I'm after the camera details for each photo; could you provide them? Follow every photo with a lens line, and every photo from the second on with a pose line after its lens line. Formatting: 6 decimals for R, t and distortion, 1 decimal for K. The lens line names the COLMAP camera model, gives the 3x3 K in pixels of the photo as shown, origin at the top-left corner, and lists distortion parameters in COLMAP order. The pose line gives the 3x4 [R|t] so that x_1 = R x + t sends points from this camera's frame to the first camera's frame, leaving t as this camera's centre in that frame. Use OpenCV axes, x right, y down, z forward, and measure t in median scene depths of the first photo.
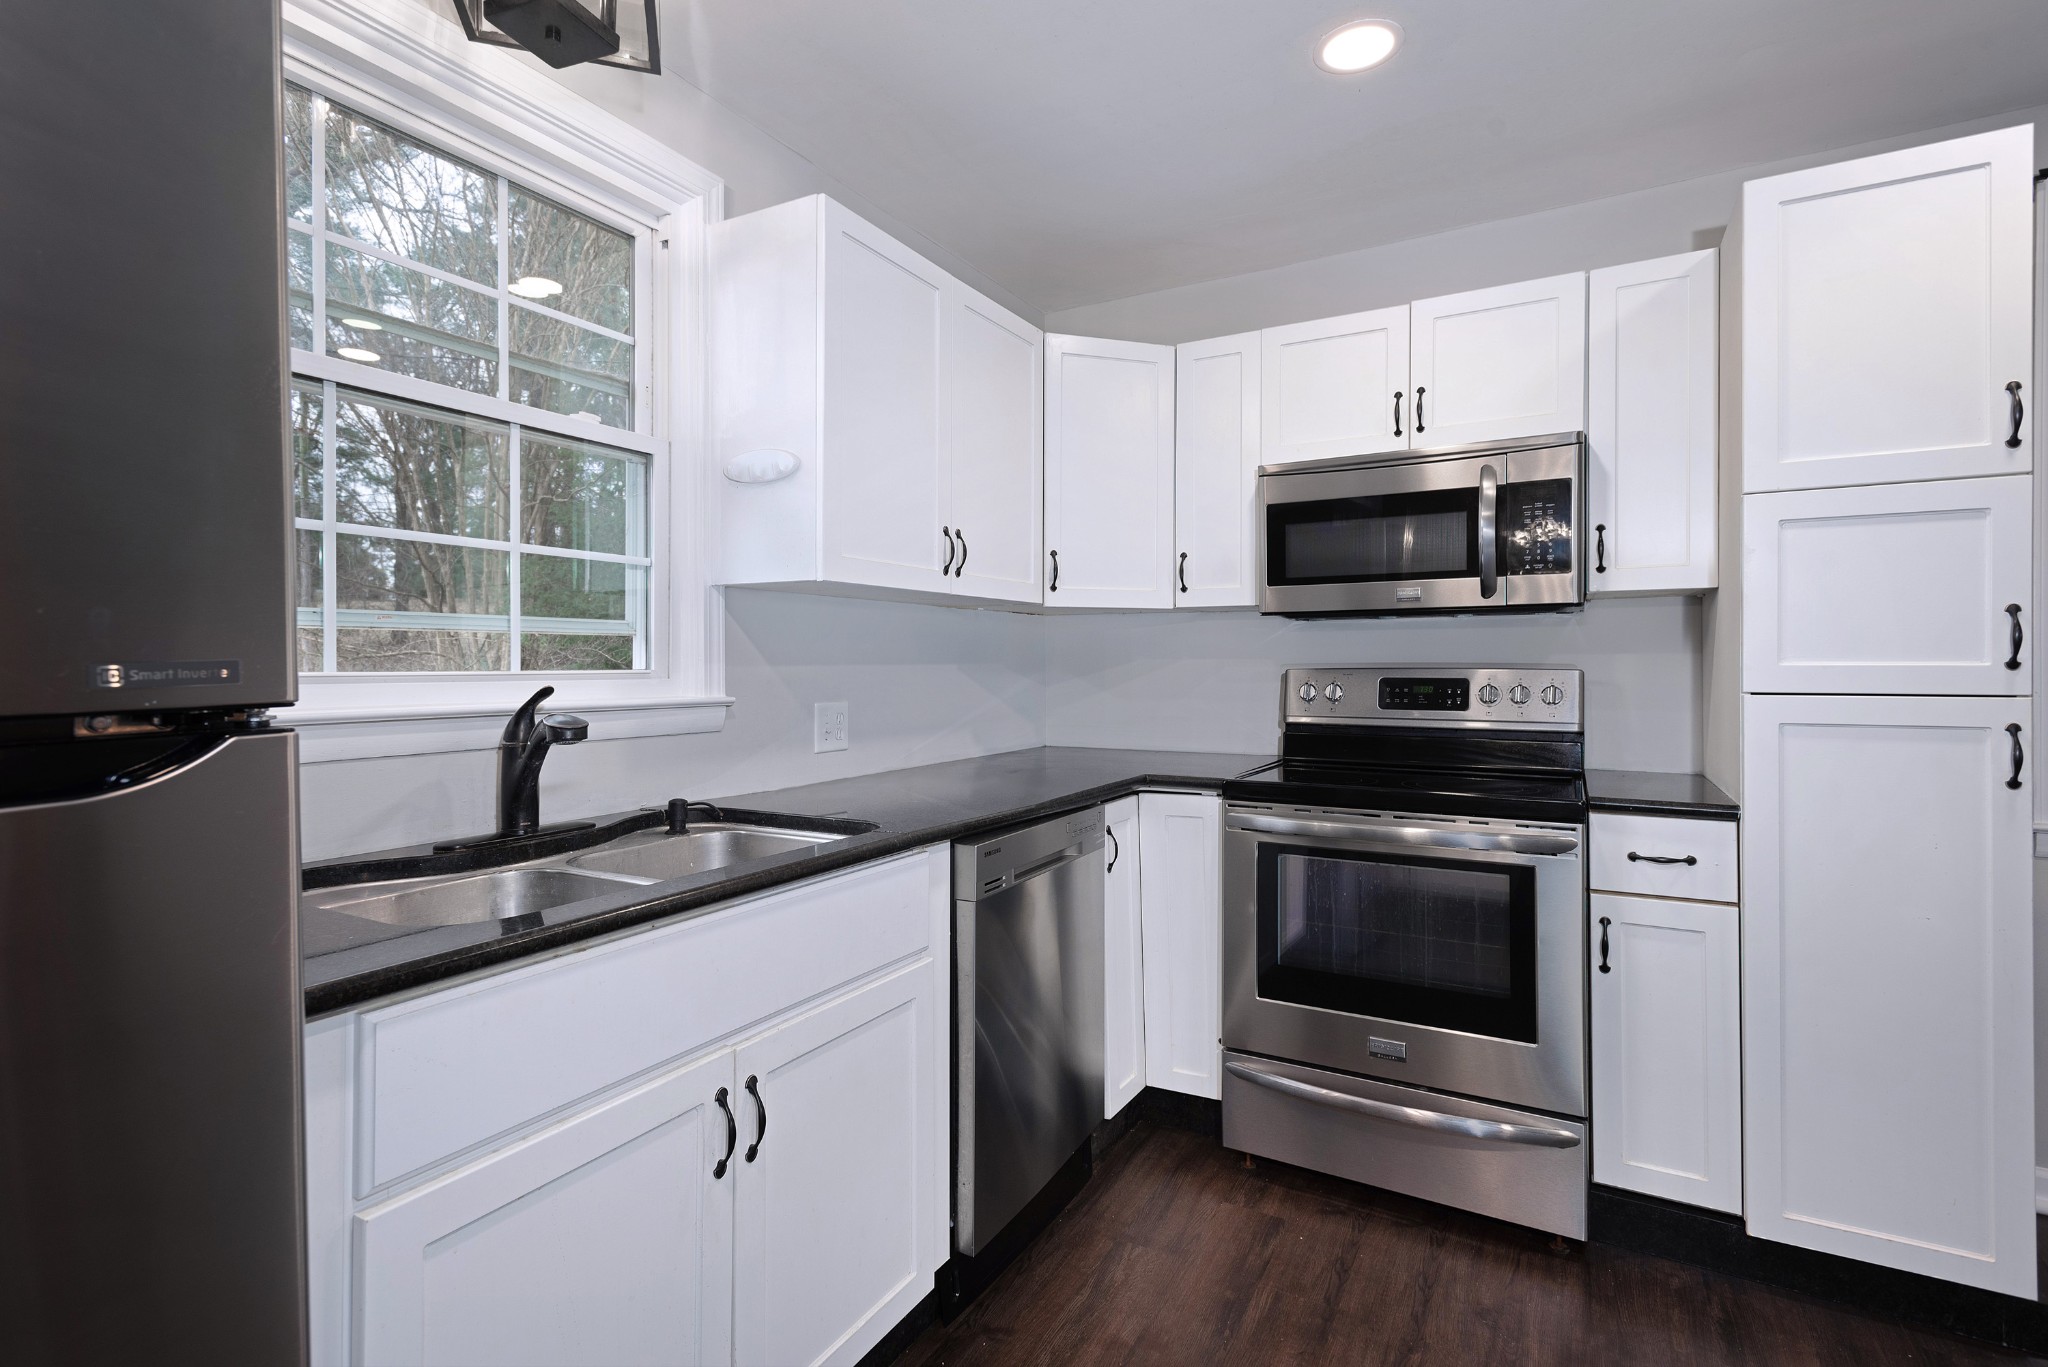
lens RADIAL K [[966.1, 0, 1044.0], [0, 966.1, 657.8], [0, 0, 1]] dist [0.018564, -0.001796]
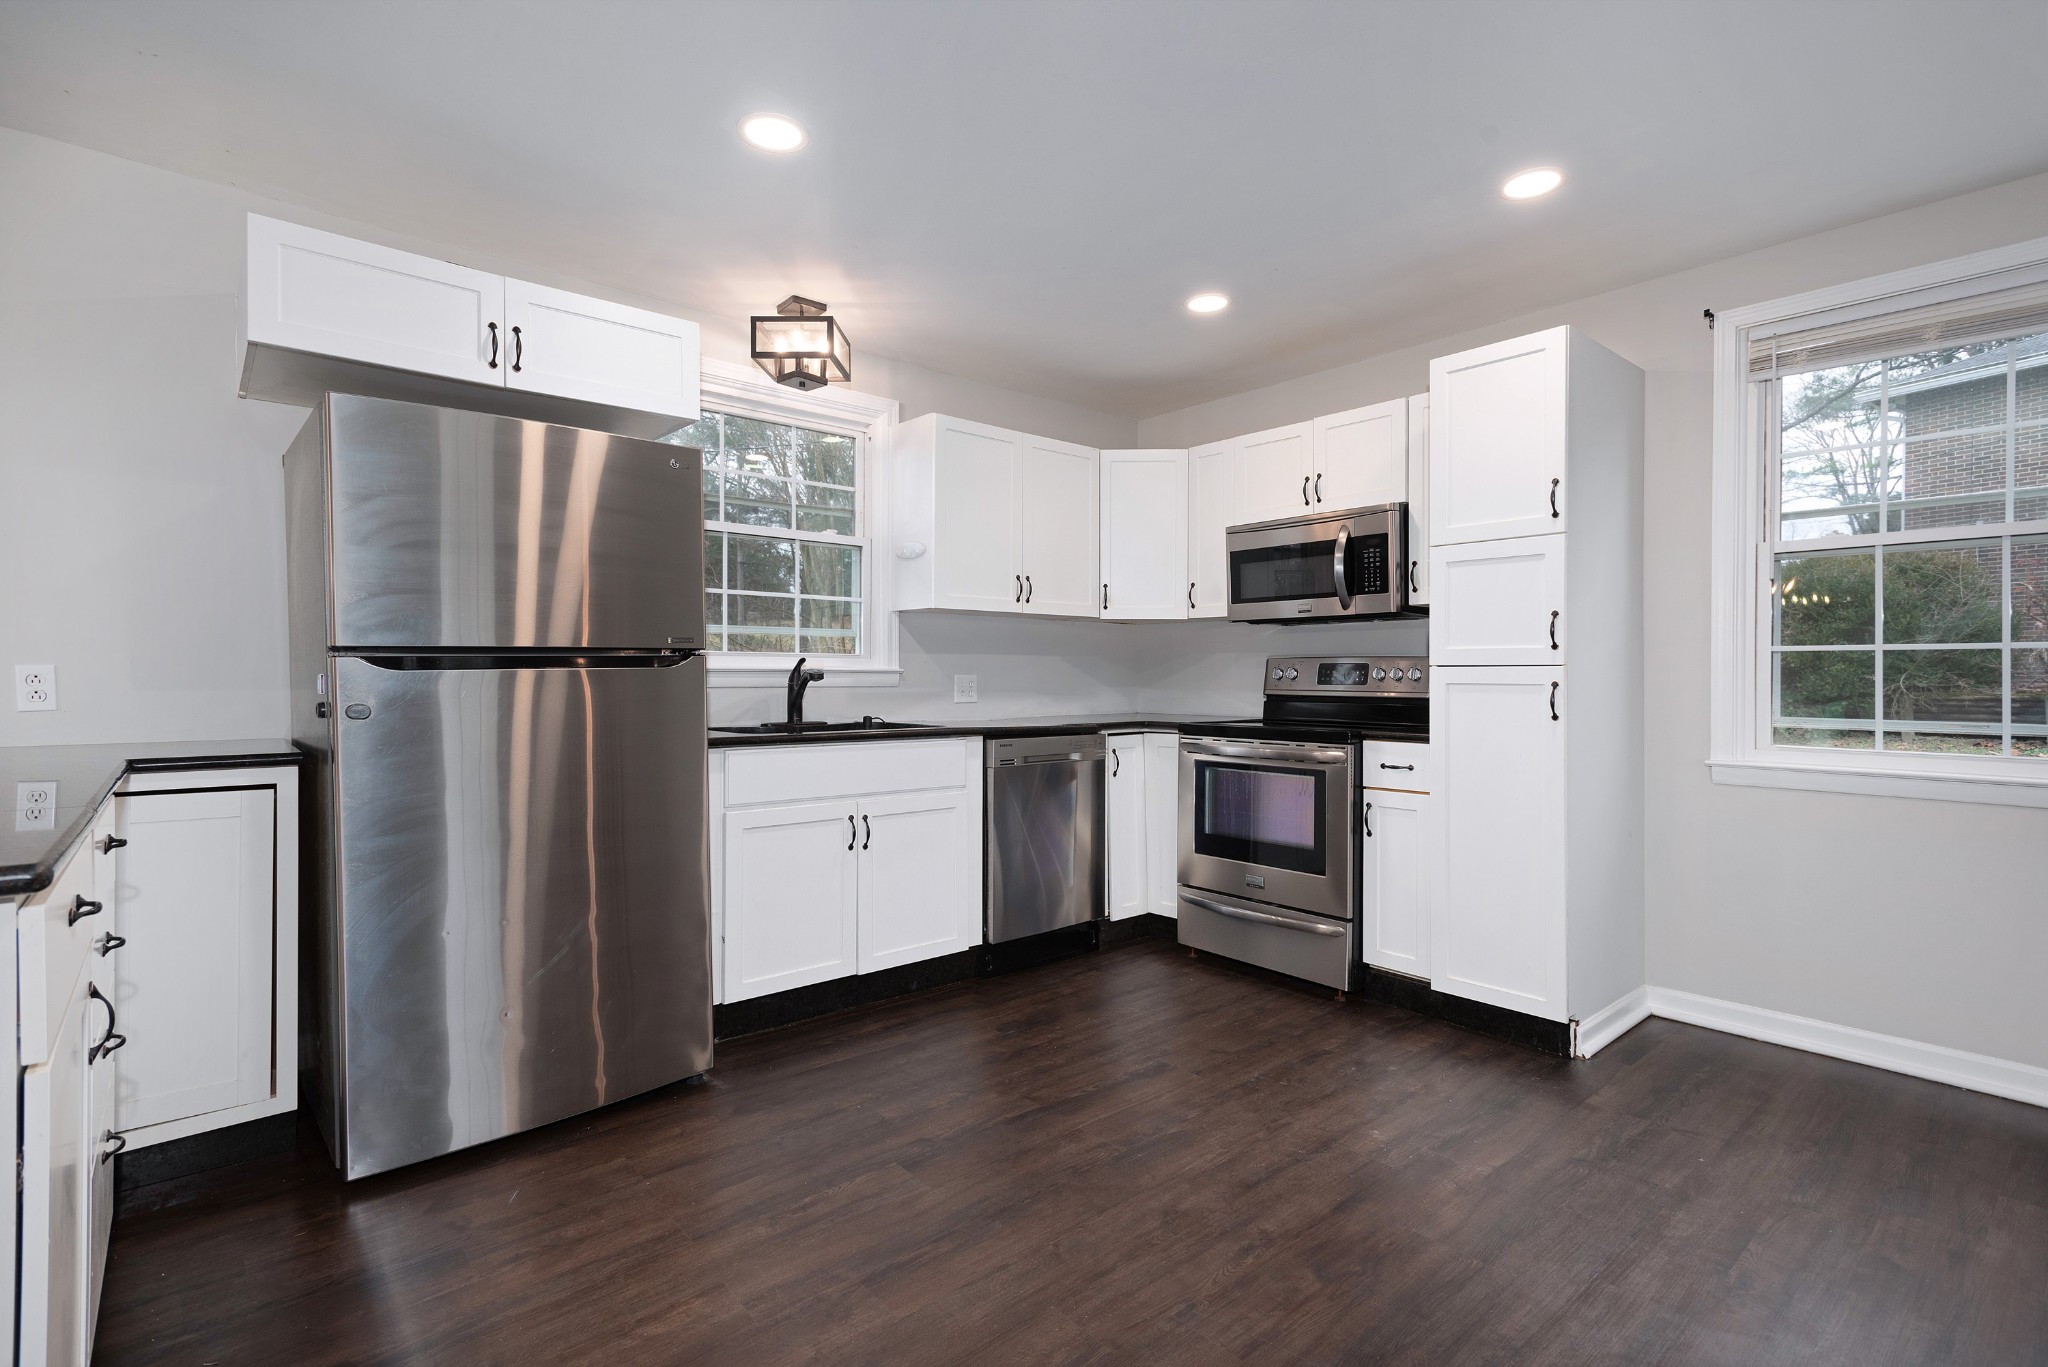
lens RADIAL K [[966.1, 0, 1039.6], [0, 966.1, 674.2], [0, 0, 1]] dist [0.018564, -0.001796]
pose [[0.939146, 0.005214, -0.343479, 0.600633], [-0.003245, 0.999975, 0.006308, 0.038525], [0.343504, -0.004809, 0.939139, -0.719522]]
